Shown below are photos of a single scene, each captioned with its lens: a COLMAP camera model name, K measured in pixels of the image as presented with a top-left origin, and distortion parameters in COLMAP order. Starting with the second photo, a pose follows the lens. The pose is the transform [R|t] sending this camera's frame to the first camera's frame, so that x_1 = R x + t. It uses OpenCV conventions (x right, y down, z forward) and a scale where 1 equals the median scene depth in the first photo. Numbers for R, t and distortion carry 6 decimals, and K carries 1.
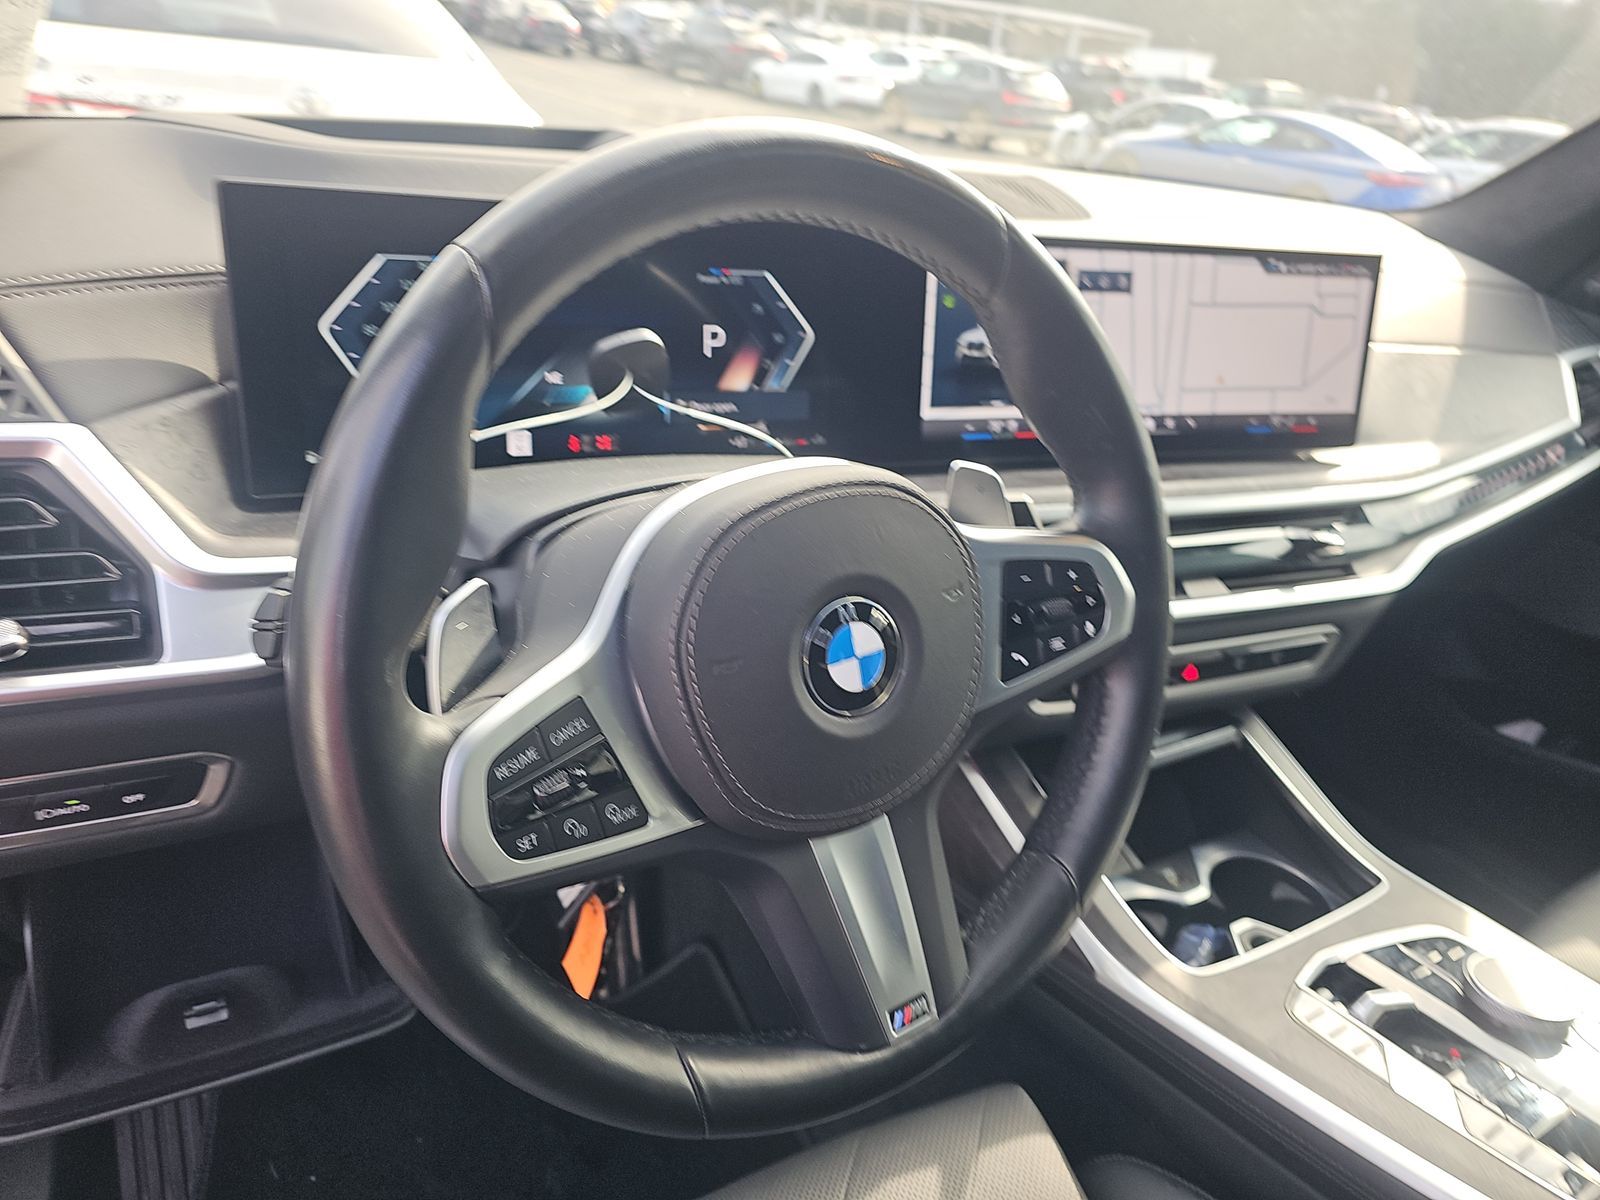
lens RADIAL K [[1074.8, 0, 795.7], [0, 1074.8, 598.8], [0, 0, 1]] dist [0.020903, -0.009315]
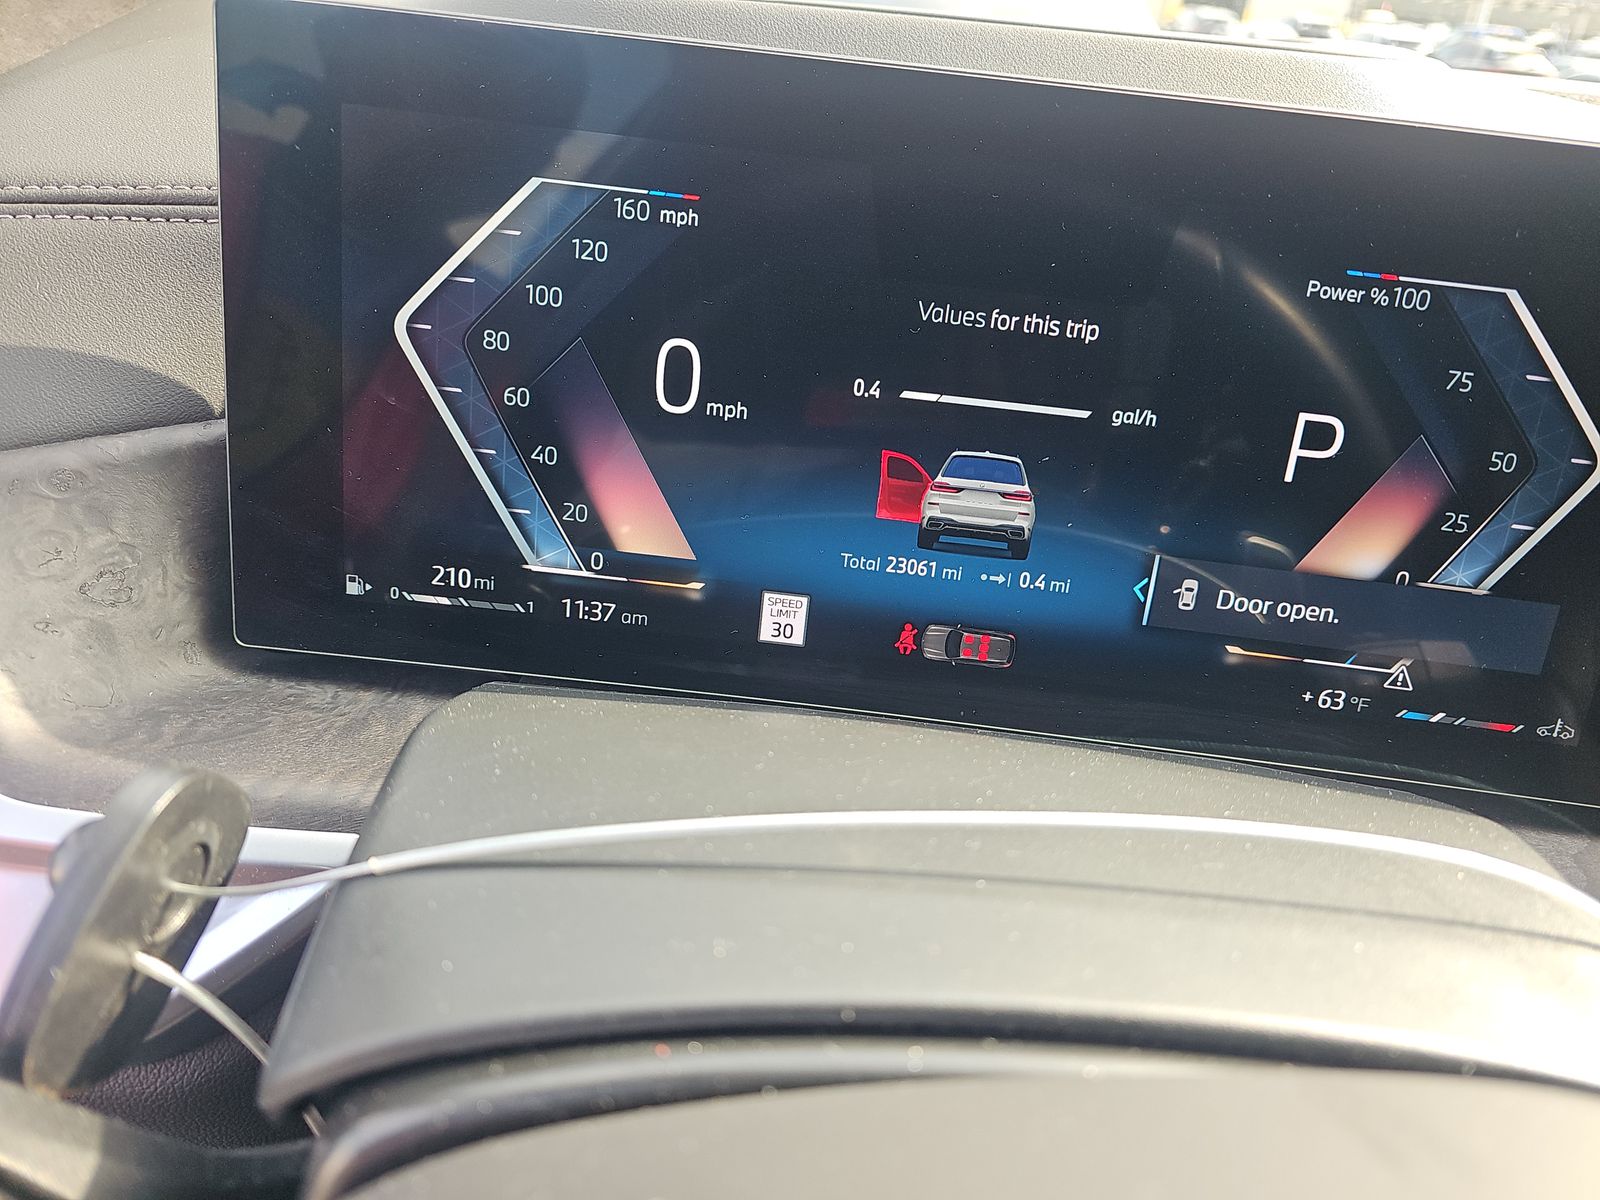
lens RADIAL K [[1074.8, 0, 793.7], [0, 1074.8, 602.9], [0, 0, 1]] dist [0.020903, -0.009315]
pose [[0.839024, 0.213673, -0.500383, -0.022039], [-0.225664, 0.973490, 0.037313, -0.133648], [0.495090, 0.081612, 0.865000, 0.482888]]
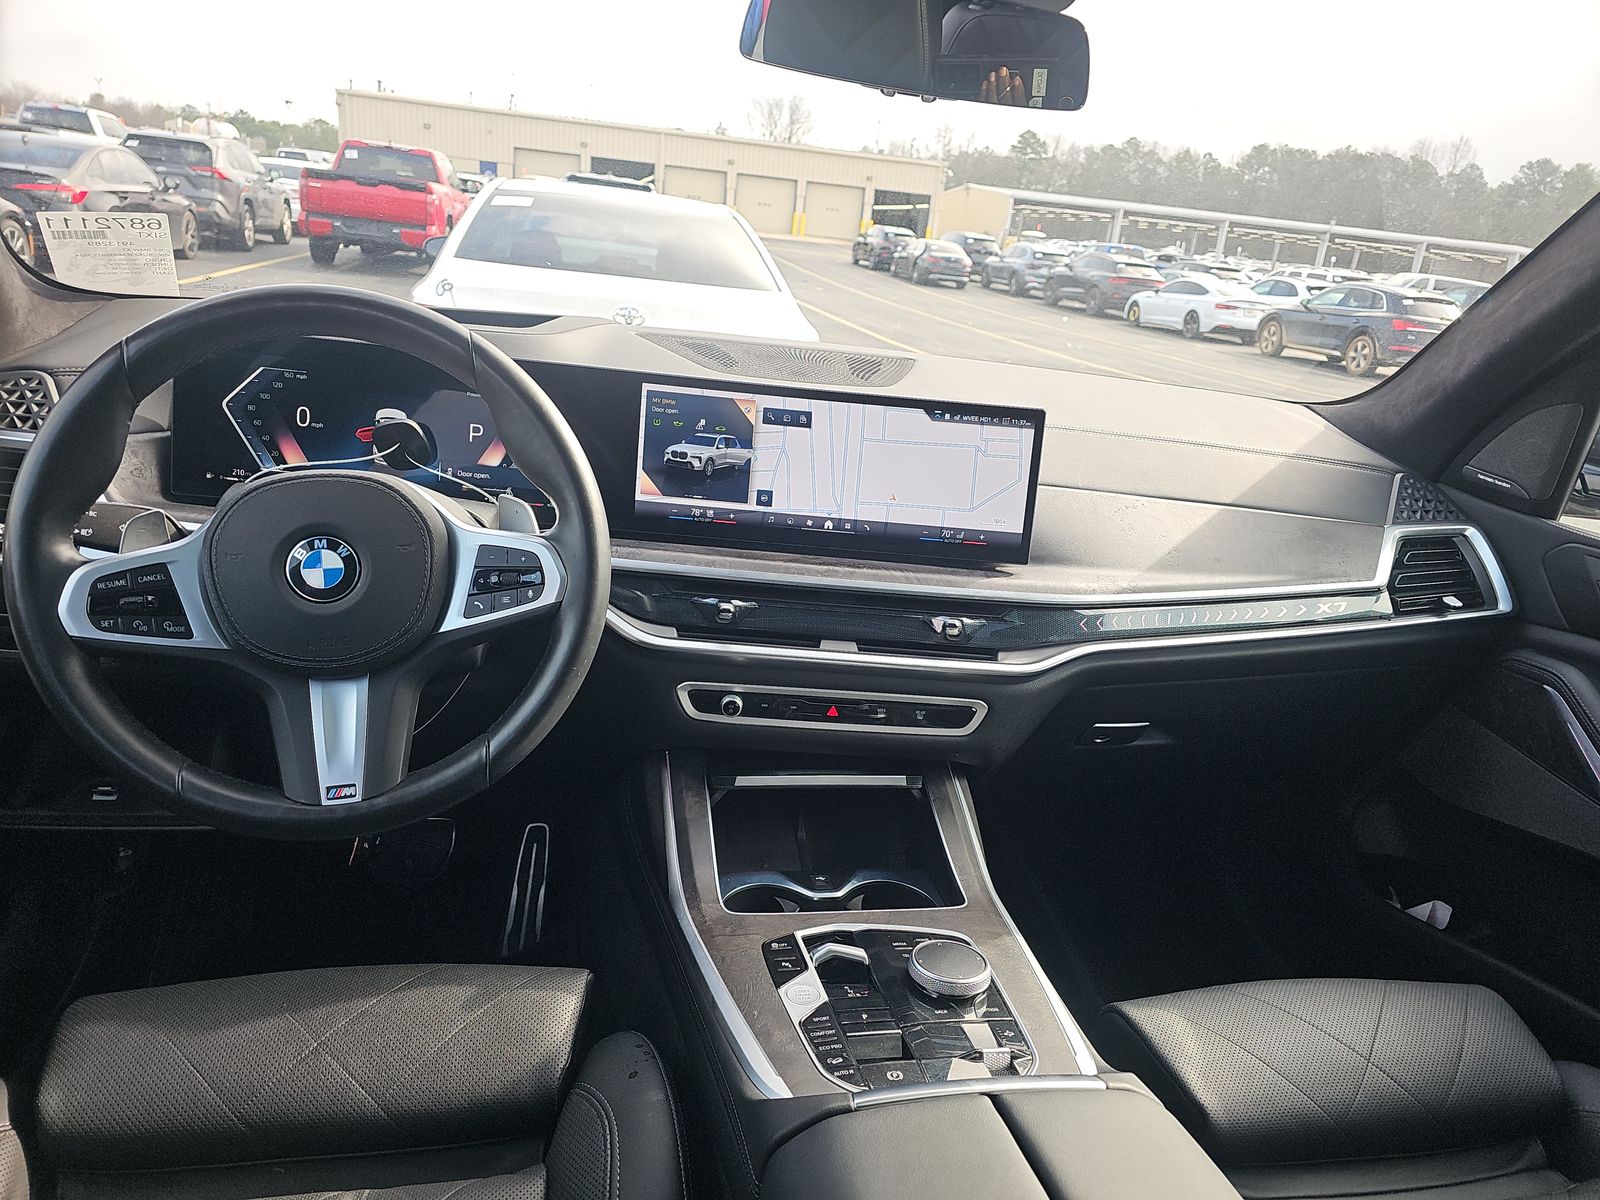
lens RADIAL K [[1074.8, 0, 808.1], [0, 1074.8, 609.9], [0, 0, 1]] dist [0.020903, -0.009315]
pose [[0.944021, 0.091573, -0.316919, 0.764880], [-0.145592, 0.977727, -0.151171, 0.151229], [0.296018, 0.188850, 0.936328, -0.237426]]
